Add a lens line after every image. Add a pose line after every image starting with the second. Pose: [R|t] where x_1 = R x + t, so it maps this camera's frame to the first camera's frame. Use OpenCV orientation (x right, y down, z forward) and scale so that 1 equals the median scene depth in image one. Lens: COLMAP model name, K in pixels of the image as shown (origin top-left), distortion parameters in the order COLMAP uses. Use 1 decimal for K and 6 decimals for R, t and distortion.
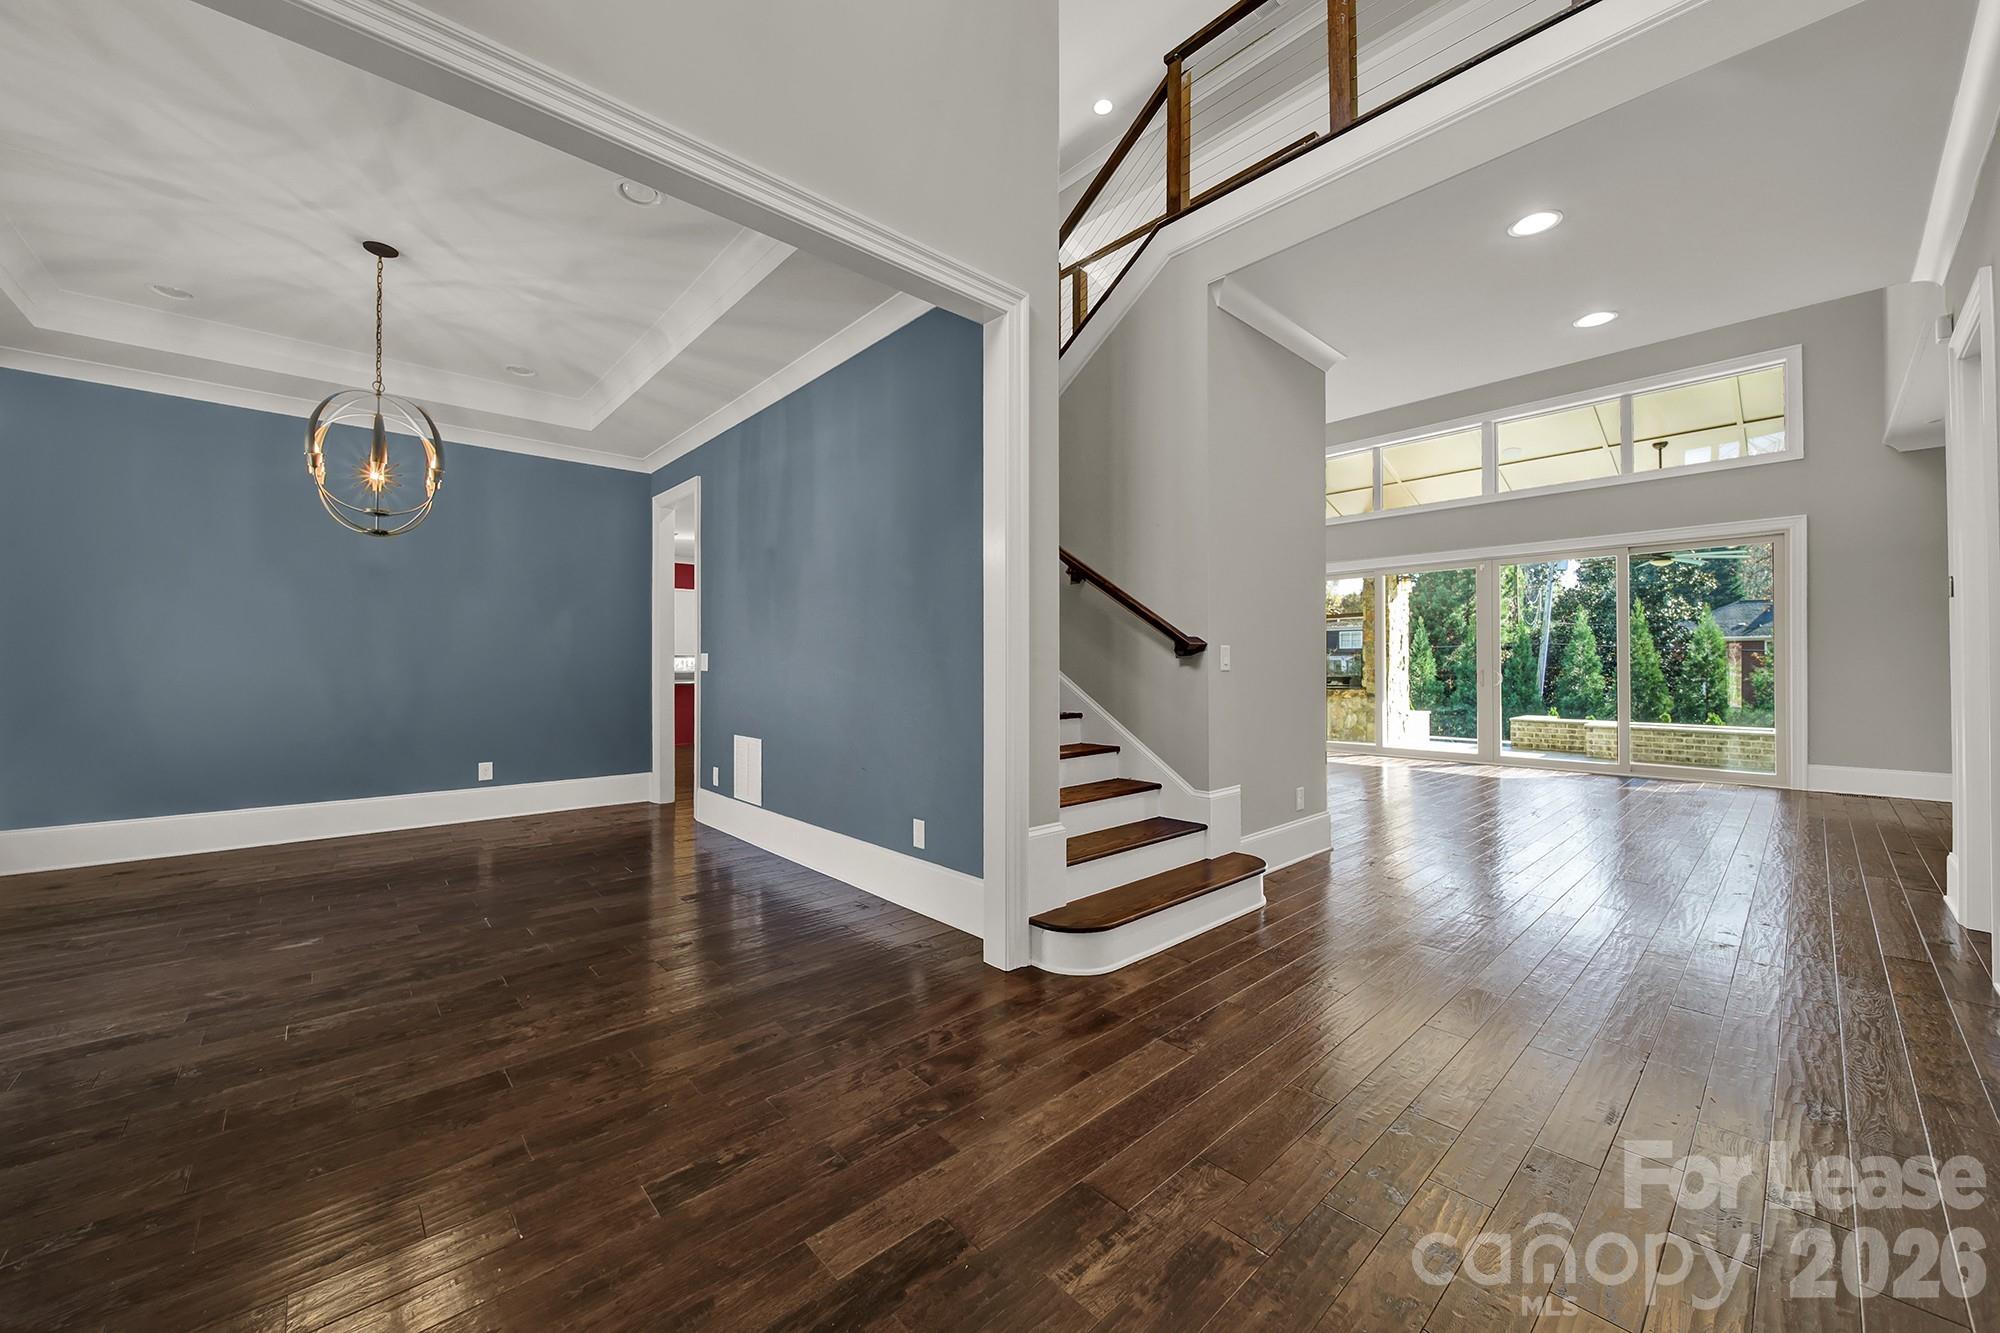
lens RADIAL K [[720.6, 0, 994.3], [0, 720.6, 663.8], [0, 0, 1]] dist [-0.000477, -0.000108]
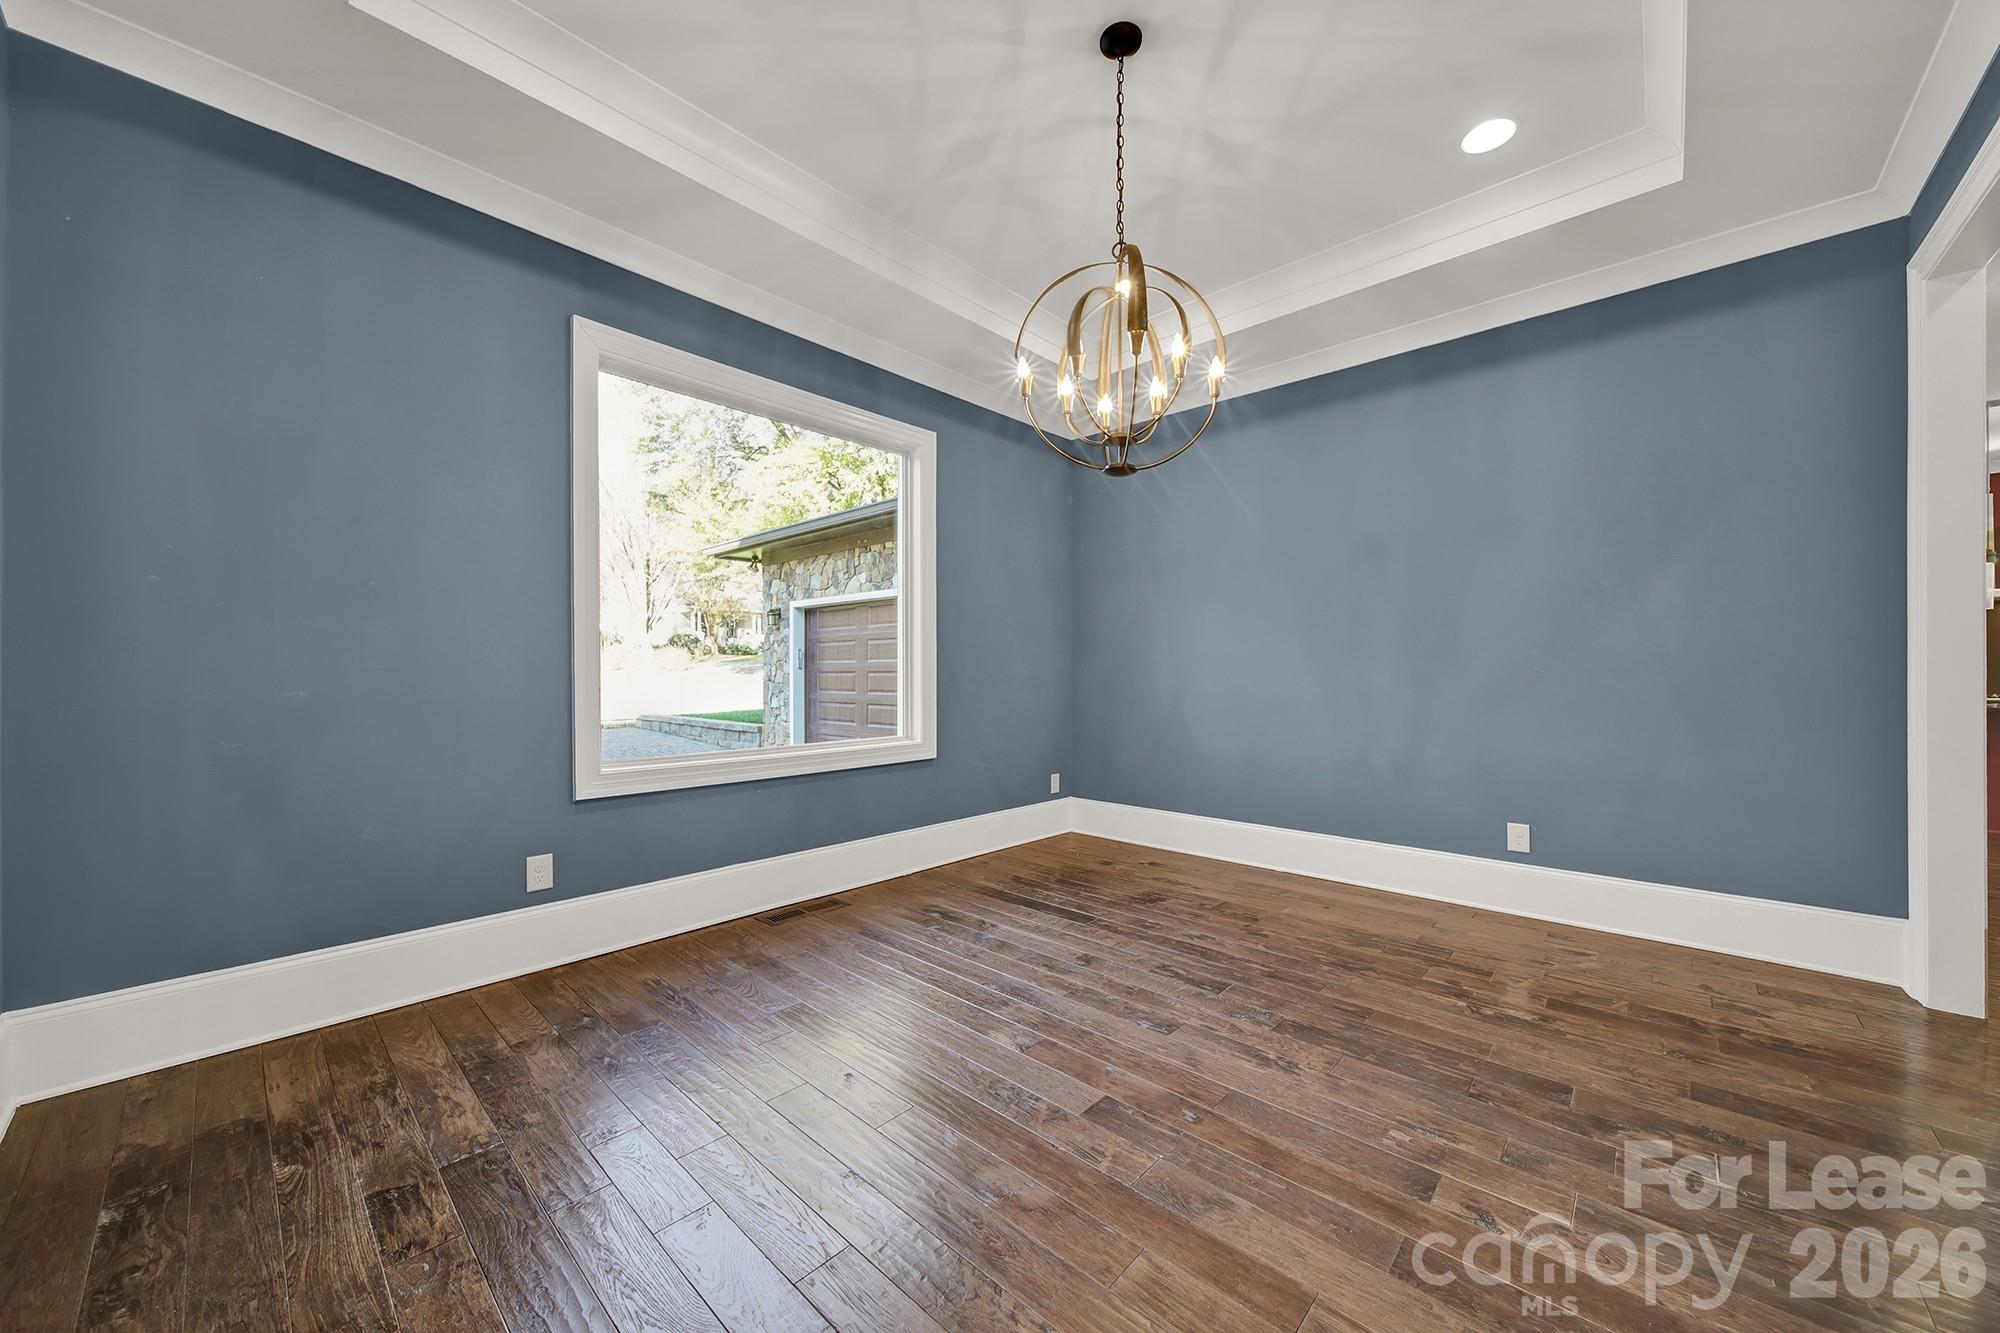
lens RADIAL K [[720.6, 0, 994.4], [0, 720.6, 677.2], [0, 0, 1]] dist [-0.000477, -0.000108]
pose [[0.094135, 0.006168, -0.995540, -0.208987], [0.001423, 0.999979, 0.006330, 0.005874], [0.995558, -0.002013, 0.094124, 0.858064]]
